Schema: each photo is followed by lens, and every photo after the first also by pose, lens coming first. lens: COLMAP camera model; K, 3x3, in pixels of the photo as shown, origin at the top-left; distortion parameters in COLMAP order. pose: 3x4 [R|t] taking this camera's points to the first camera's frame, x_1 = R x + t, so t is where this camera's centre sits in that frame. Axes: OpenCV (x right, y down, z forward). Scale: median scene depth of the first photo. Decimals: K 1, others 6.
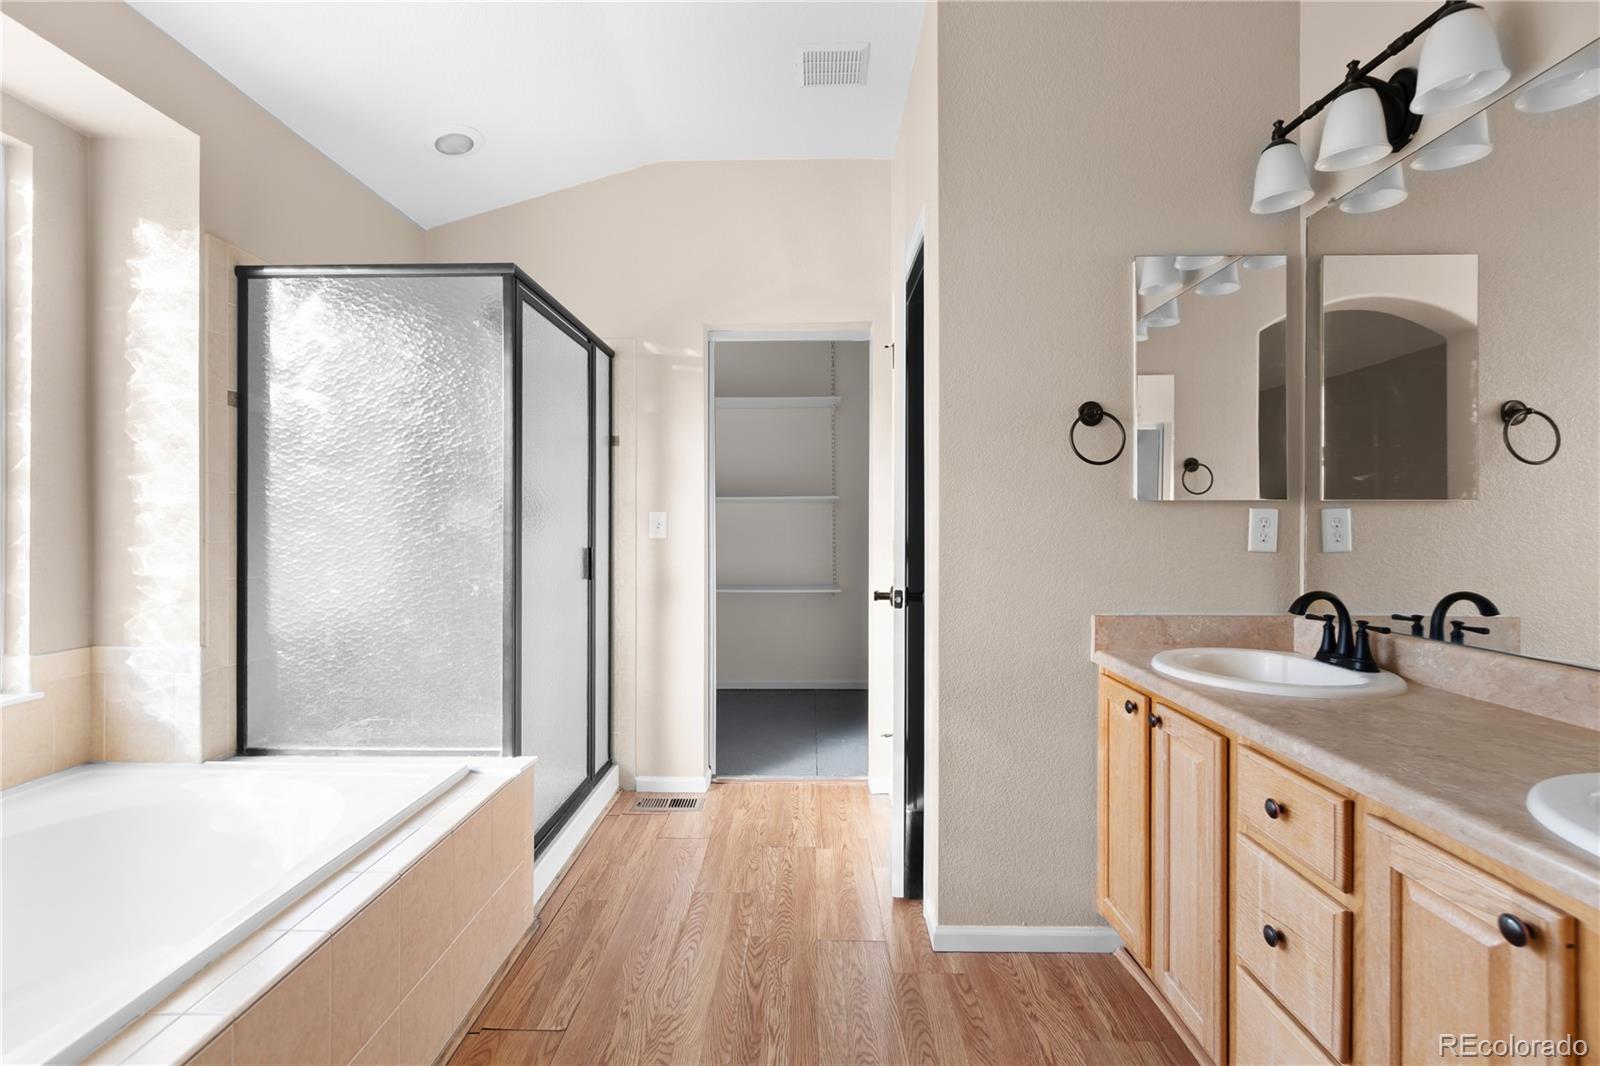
lens RADIAL K [[690.4, 0, 794.8], [0, 690.4, 521.4], [0, 0, 1]] dist [-0.003503, 0.000513]
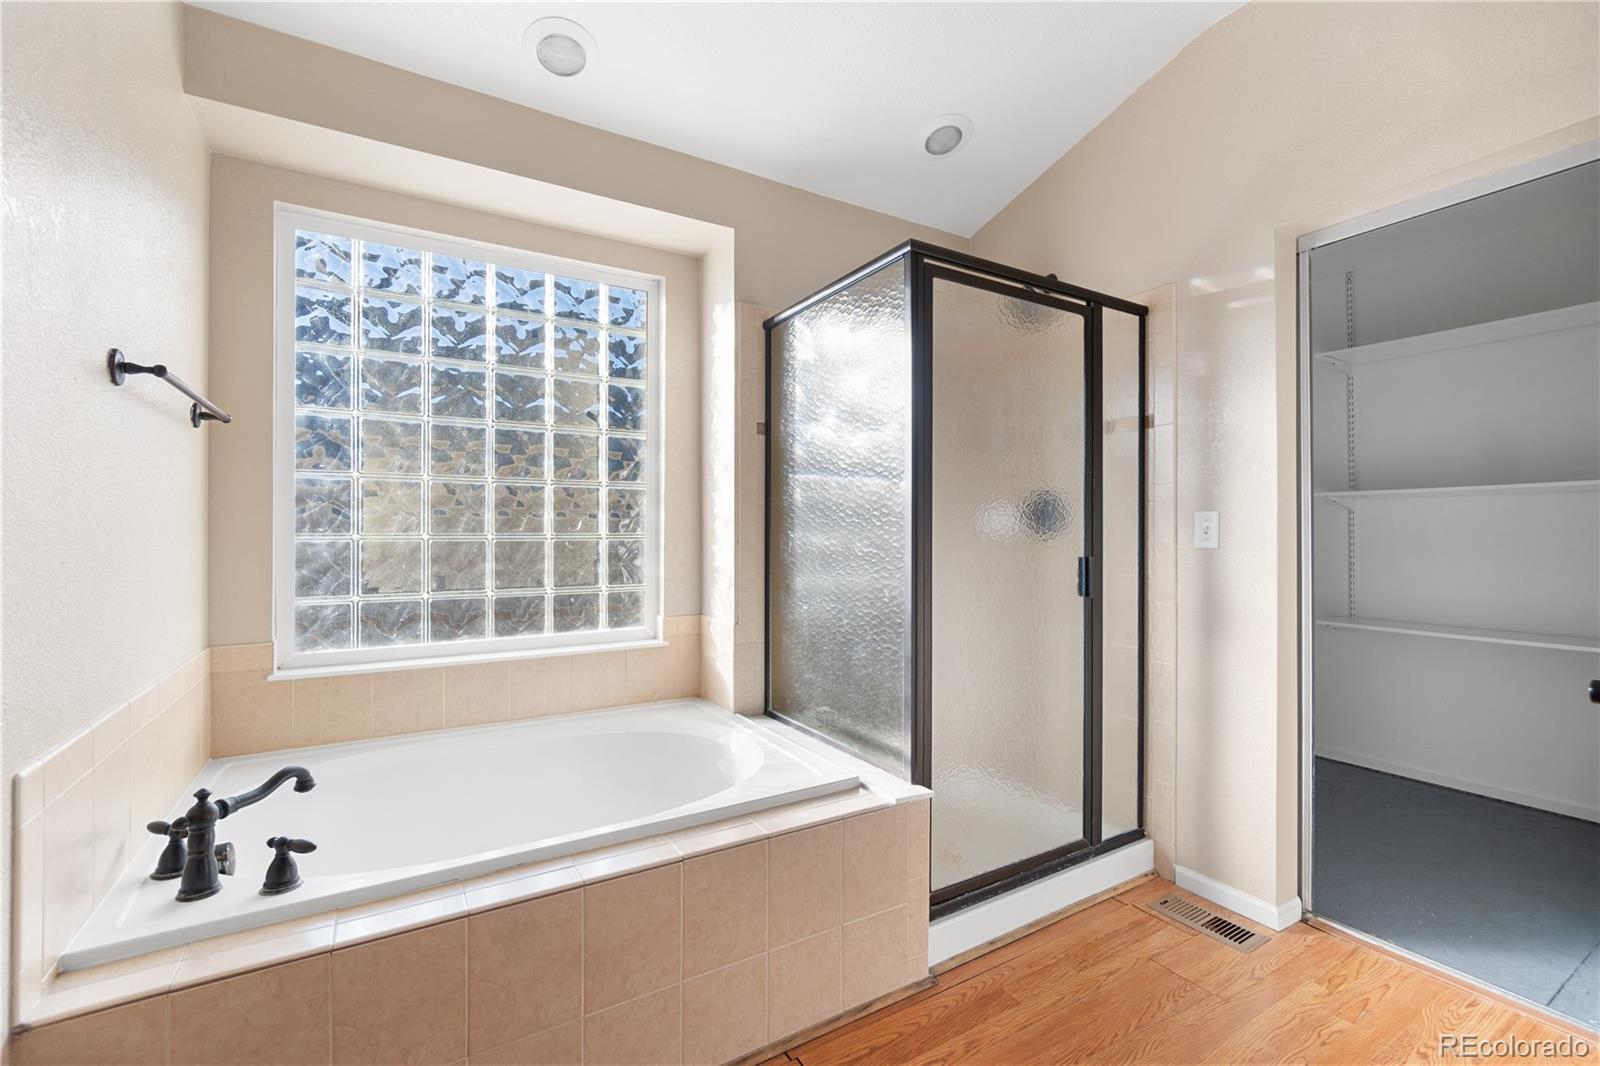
lens RADIAL K [[682.5, 0, 804.6], [0, 682.5, 532.1], [0, 0, 1]] dist [0.000933, 0.000471]
pose [[0.542168, -0.001402, -0.840269, 0.233202], [0.003154, 0.999995, 0.000367, 0.008769], [0.840264, -0.002849, 0.542169, 0.342300]]
